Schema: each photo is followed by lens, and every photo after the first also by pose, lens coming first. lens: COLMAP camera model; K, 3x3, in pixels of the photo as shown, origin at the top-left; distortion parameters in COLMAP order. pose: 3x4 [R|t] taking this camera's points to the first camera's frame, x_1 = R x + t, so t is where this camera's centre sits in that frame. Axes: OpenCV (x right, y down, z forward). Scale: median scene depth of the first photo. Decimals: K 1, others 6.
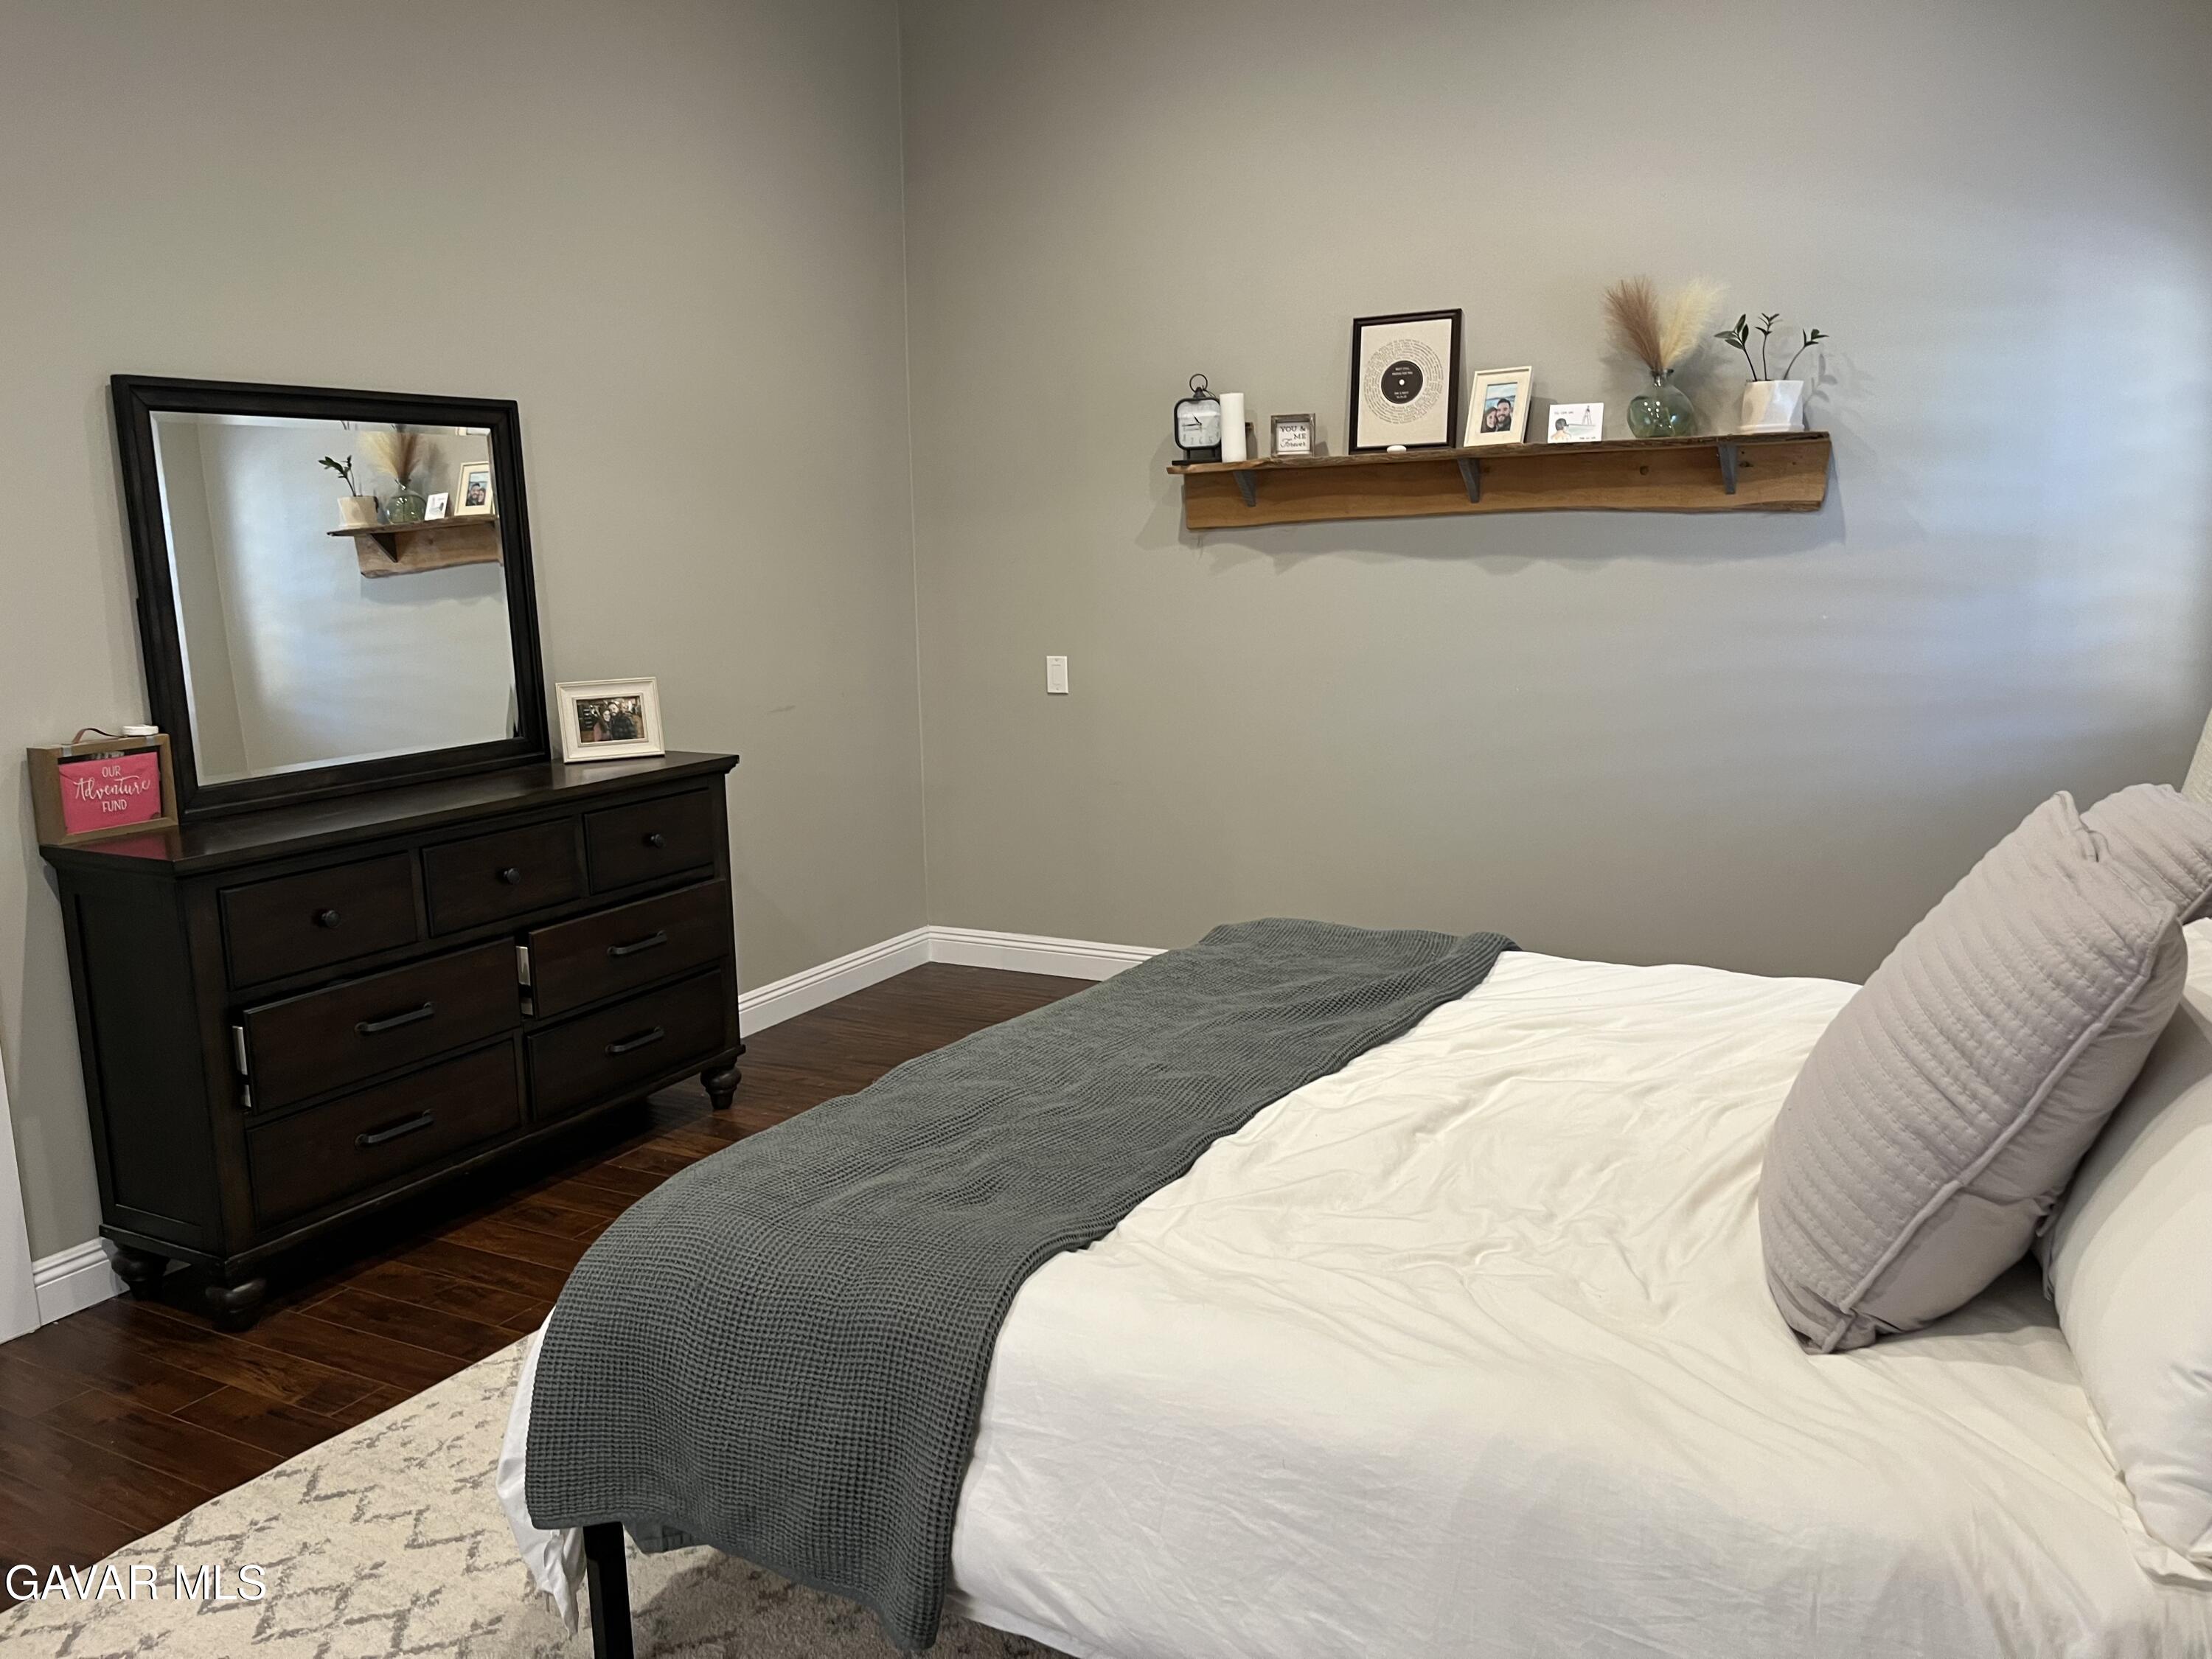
lens RADIAL K [[1672.1, 0, 1109.2], [0, 1672.1, 830.0], [0, 0, 1]] dist [0.047933, -0.053510]
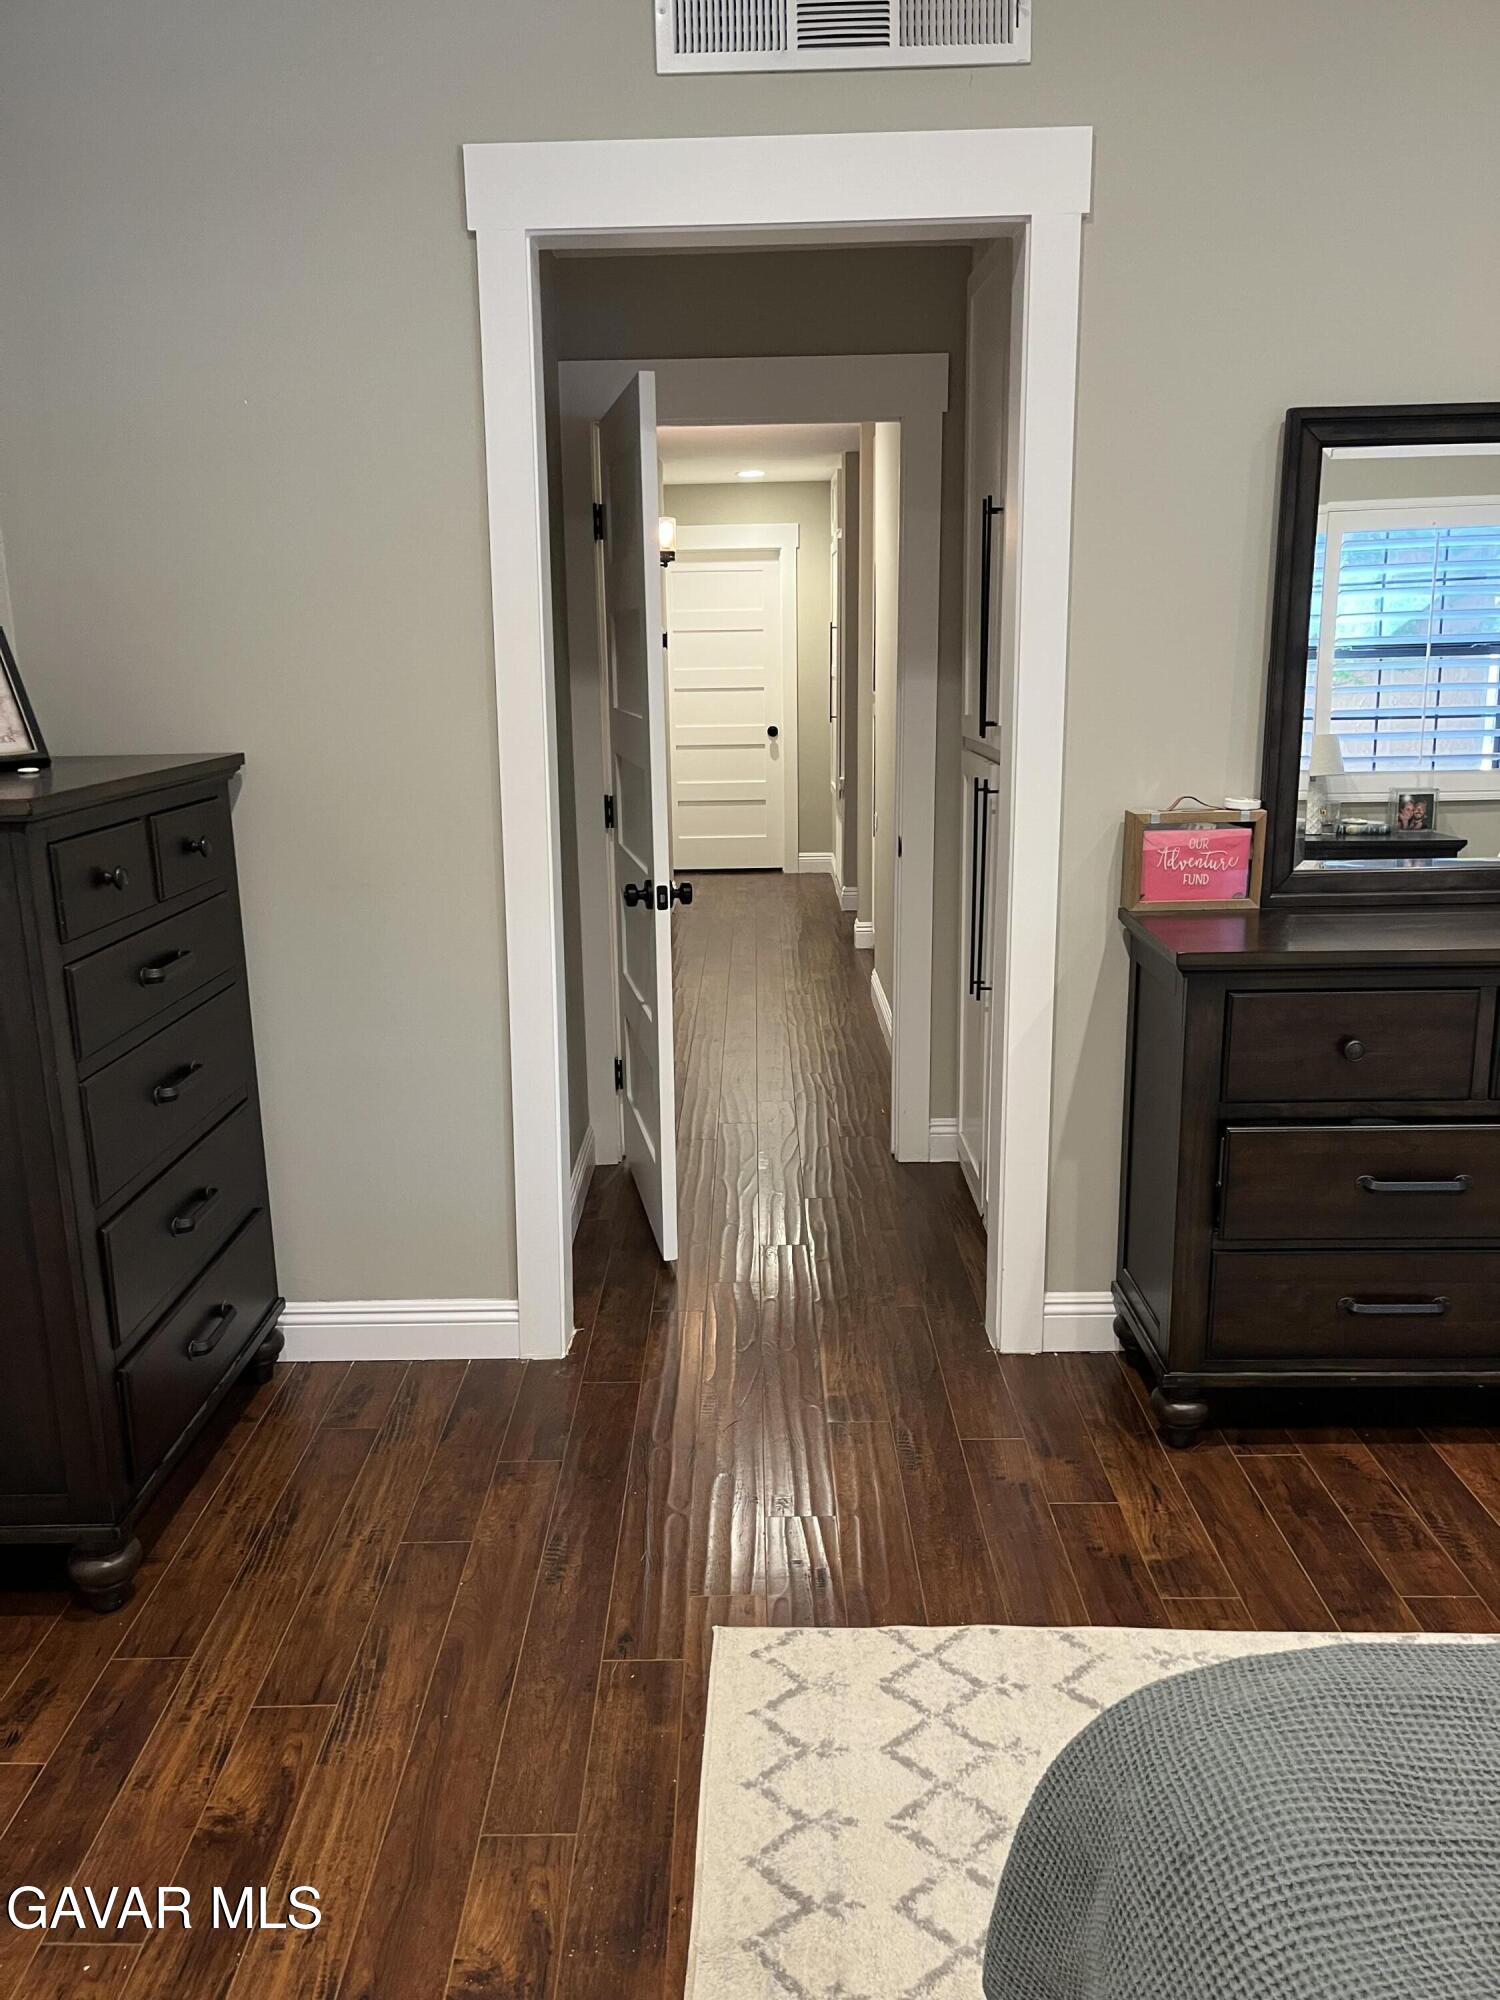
lens RADIAL K [[1511.8, 0, 741.8], [0, 1511.8, 1003.9], [0, 0, 1]] dist [0.047933, -0.053510]
pose [[0.474905, 0.229276, -0.849645, 0.039273], [-0.153702, 0.972236, 0.176446, -0.058823], [0.866511, 0.046797, 0.496960, 0.355584]]
